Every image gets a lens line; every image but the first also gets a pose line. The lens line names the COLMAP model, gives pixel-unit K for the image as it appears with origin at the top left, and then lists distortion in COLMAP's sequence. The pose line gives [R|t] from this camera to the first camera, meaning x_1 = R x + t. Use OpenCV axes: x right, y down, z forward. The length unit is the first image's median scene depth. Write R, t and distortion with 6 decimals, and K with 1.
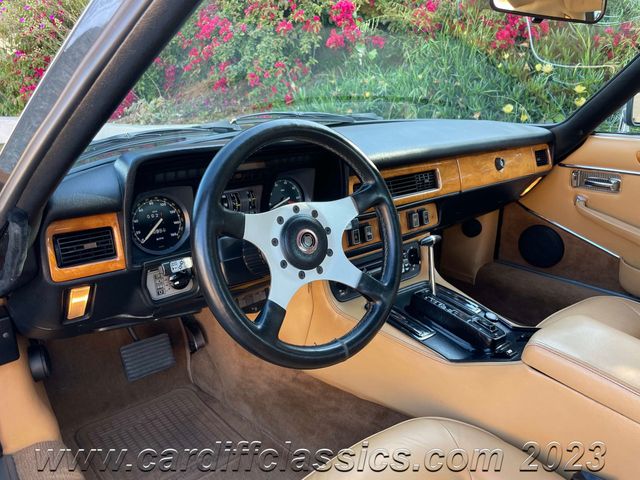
lens RADIAL K [[501.2, 0, 320.0], [0, 501.2, 240.0], [0, 0, 1]] dist [0.003079, -0.000772]
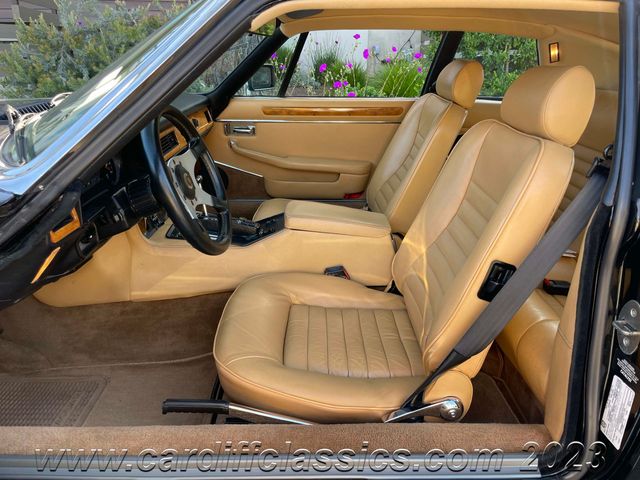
lens RADIAL K [[501.2, 0, 320.0], [0, 501.2, 240.0], [0, 0, 1]] dist [0.003079, -0.000772]
pose [[0.634992, -0.268805, 0.724244, -0.490719], [0.218747, 0.961704, 0.165149, 0.005974], [-0.740901, 0.053558, 0.669475, -0.168544]]
